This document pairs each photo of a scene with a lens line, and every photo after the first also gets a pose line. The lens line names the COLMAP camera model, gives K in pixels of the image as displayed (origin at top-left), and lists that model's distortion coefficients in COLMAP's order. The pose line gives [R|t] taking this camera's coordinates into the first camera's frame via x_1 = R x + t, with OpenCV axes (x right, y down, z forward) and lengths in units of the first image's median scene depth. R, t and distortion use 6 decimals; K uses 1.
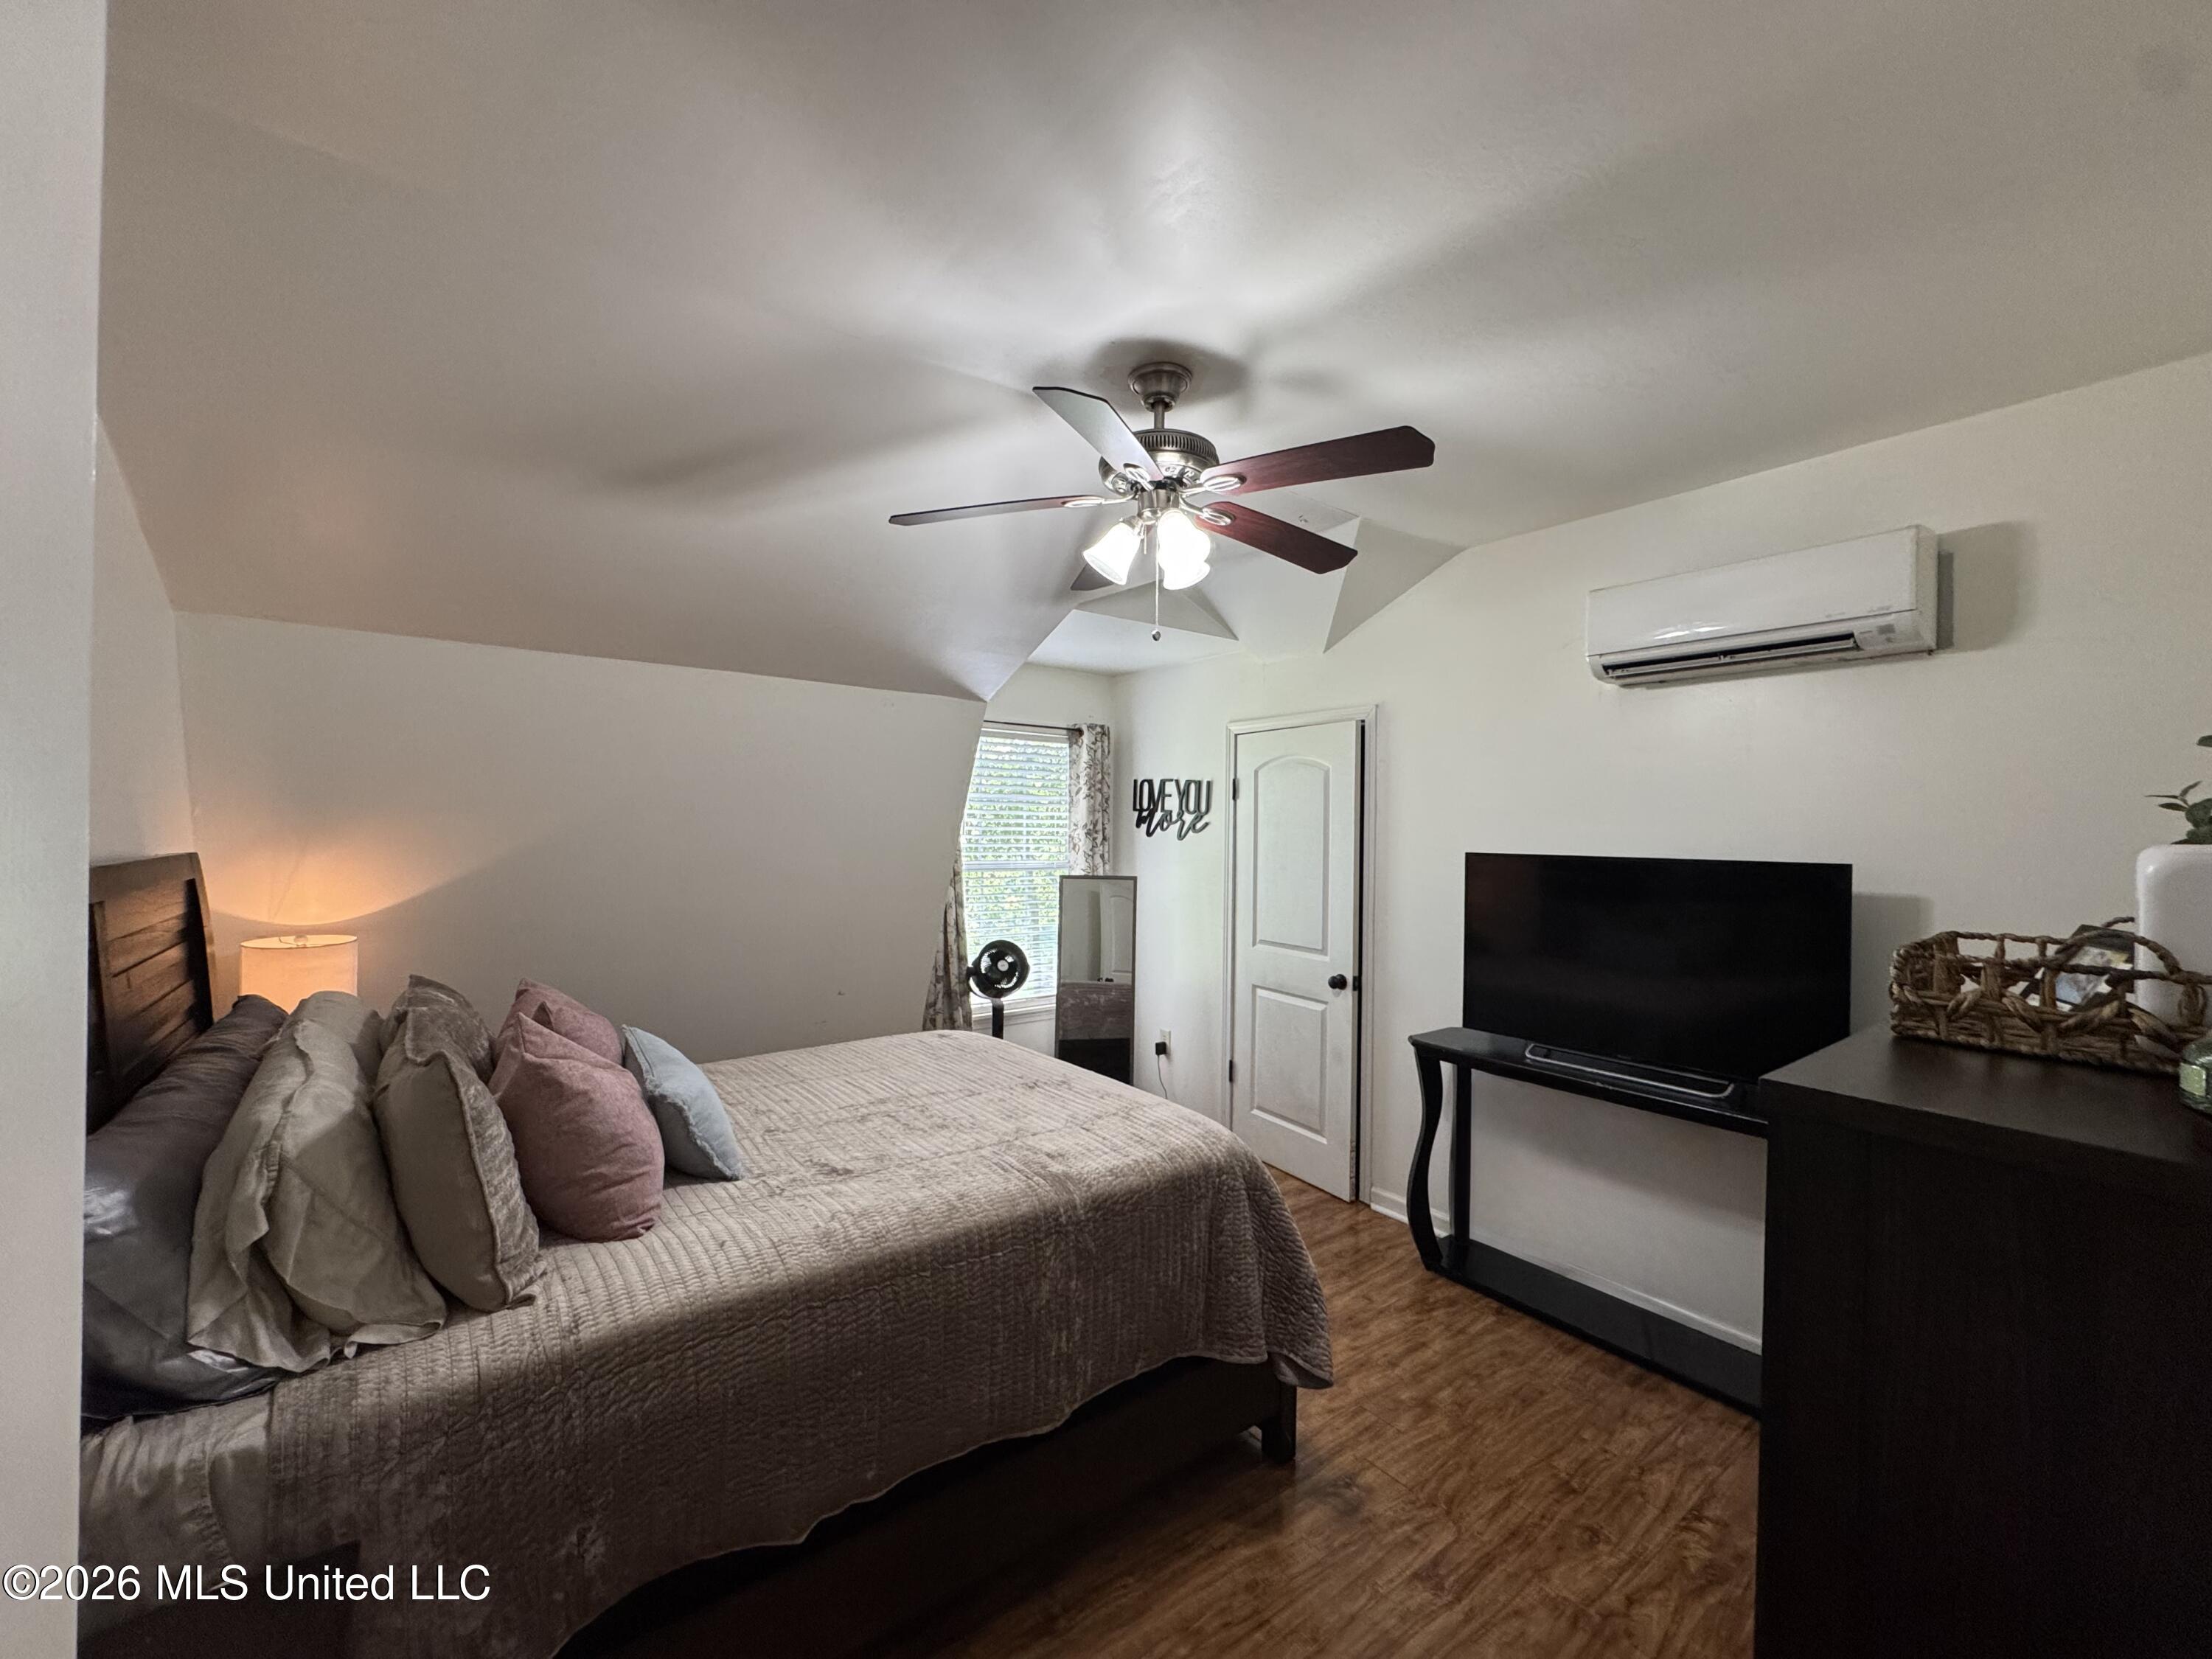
lens RADIAL K [[888.2, 0, 1101.9], [0, 888.2, 829.6], [0, 0, 1]] dist [-0.000059, -0.000267]
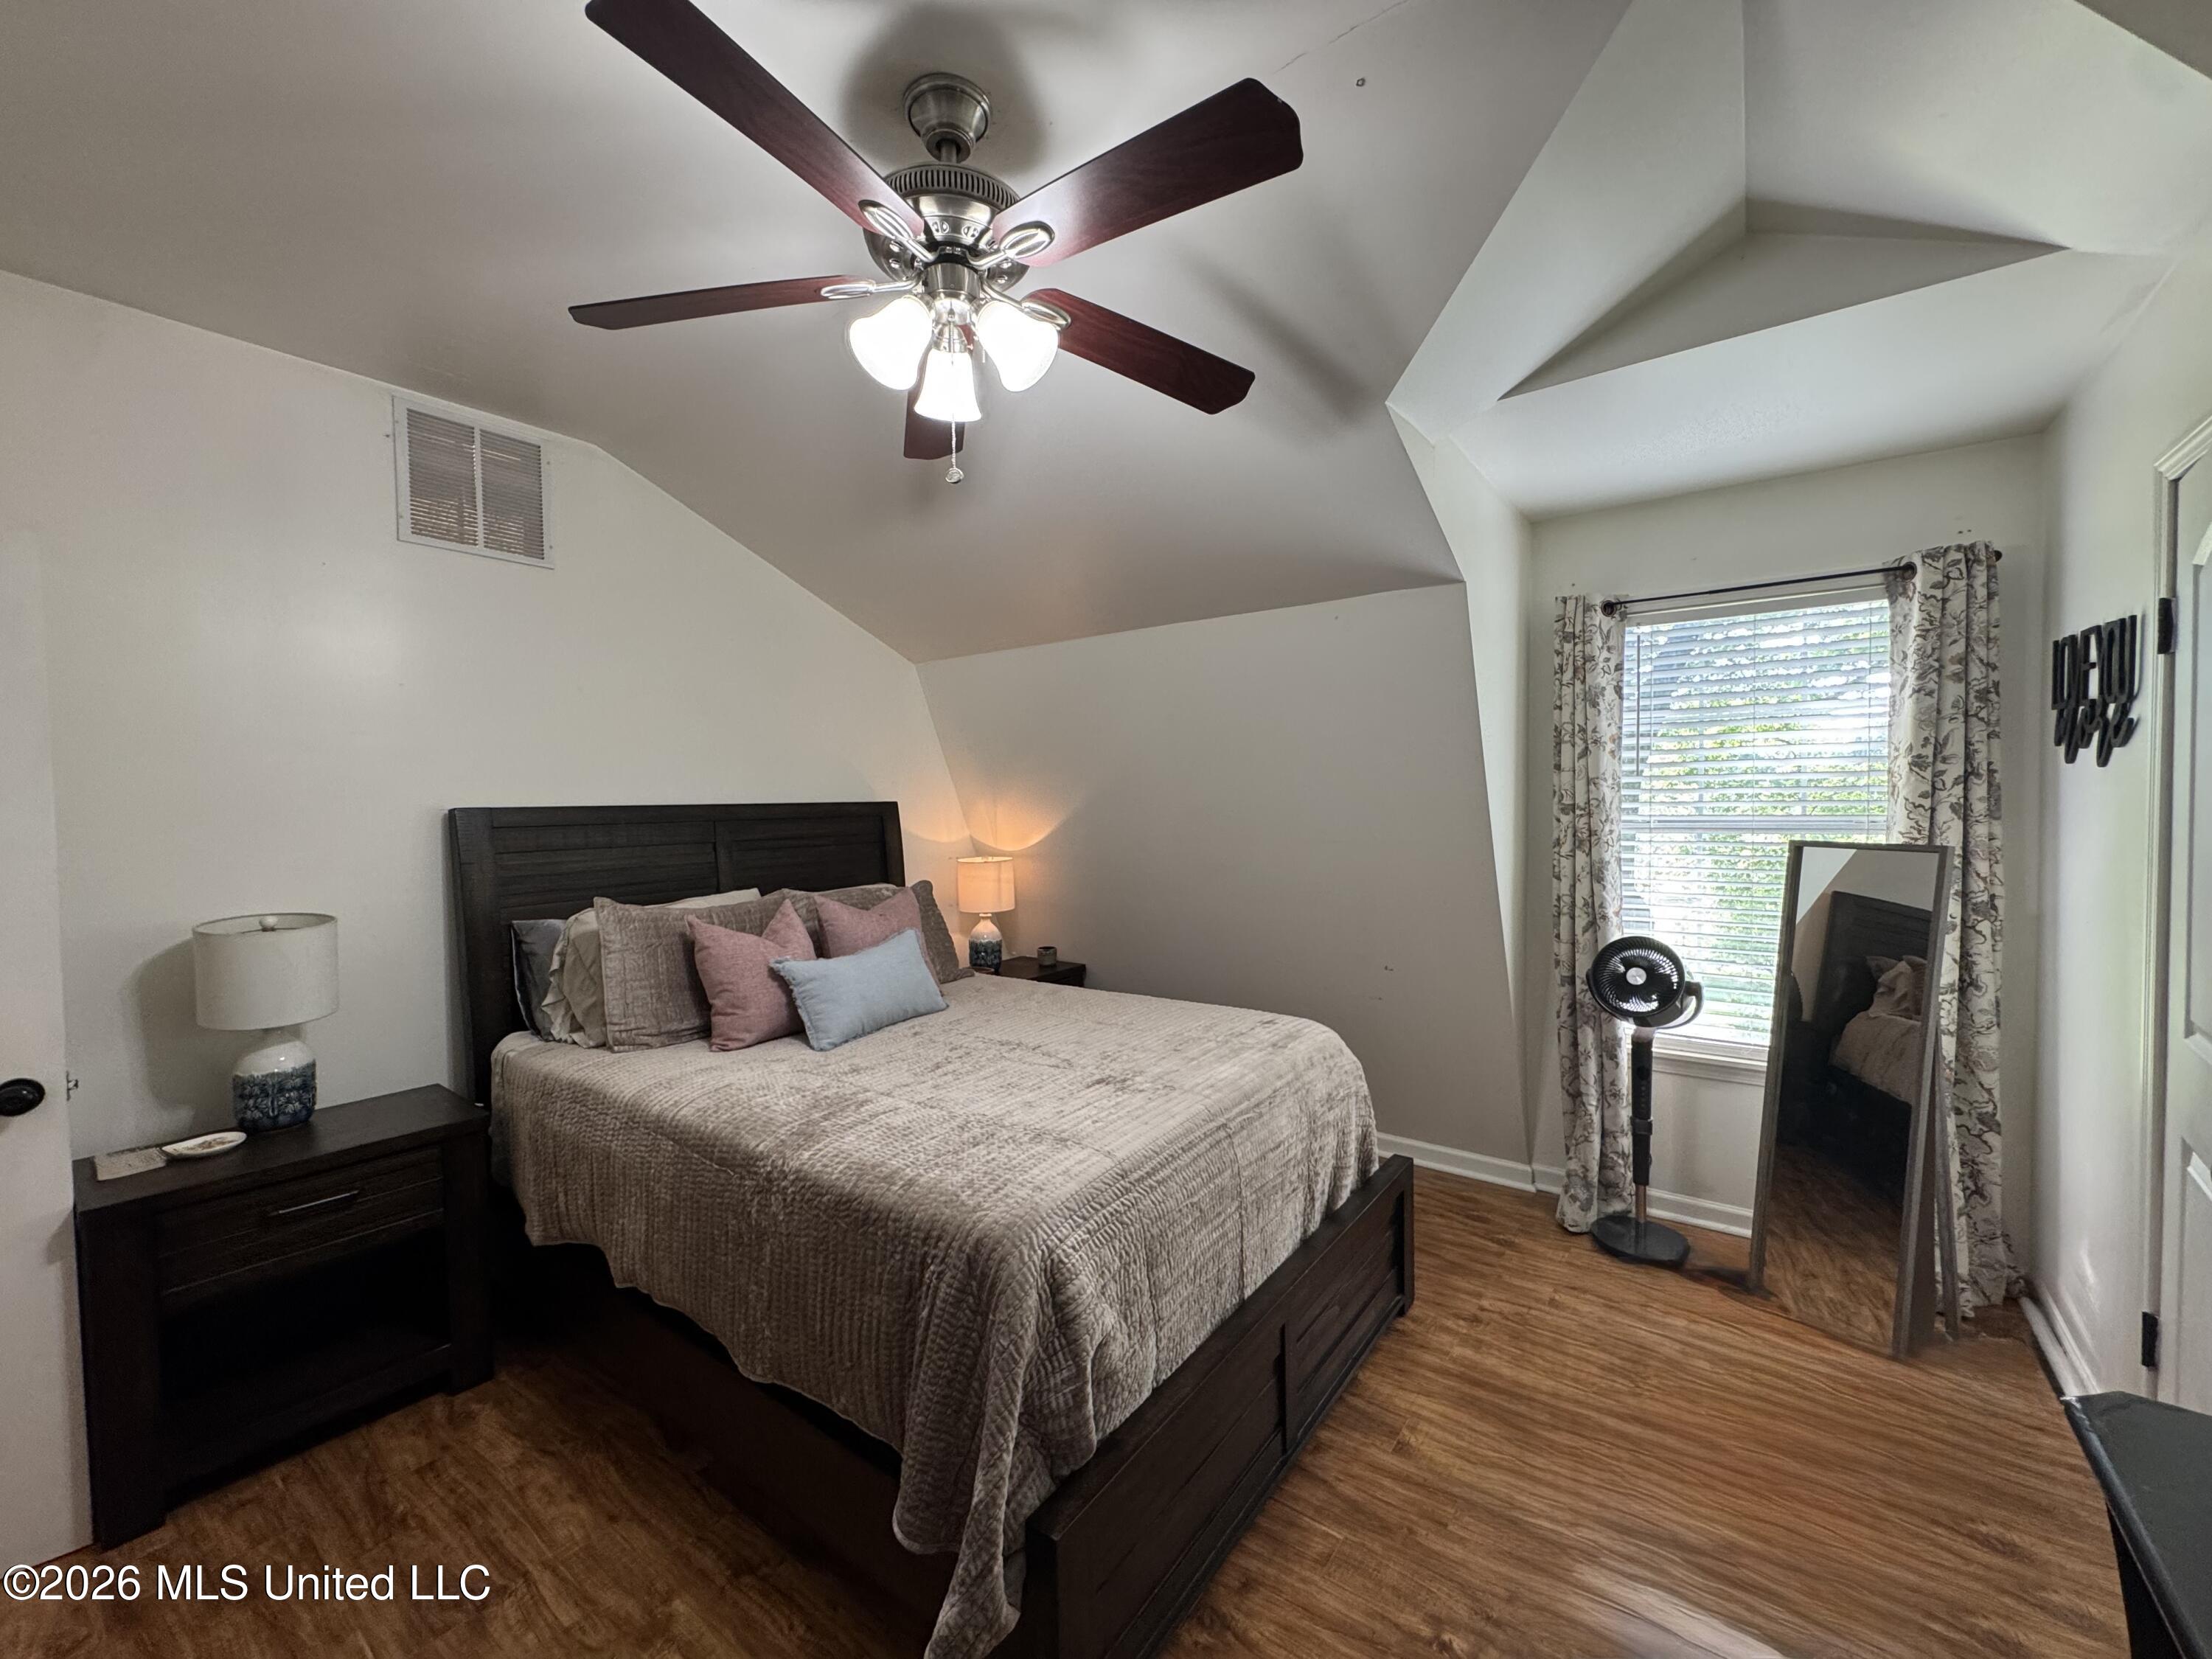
lens RADIAL K [[888.2, 0, 1106.7], [0, 888.2, 833.1], [0, 0, 1]] dist [-0.000059, -0.000267]
pose [[0.281163, 0.014794, -0.959546, 0.346931], [0.018926, 0.999601, 0.020958, 0.024938], [0.959473, -0.024053, 0.280771, 0.396085]]
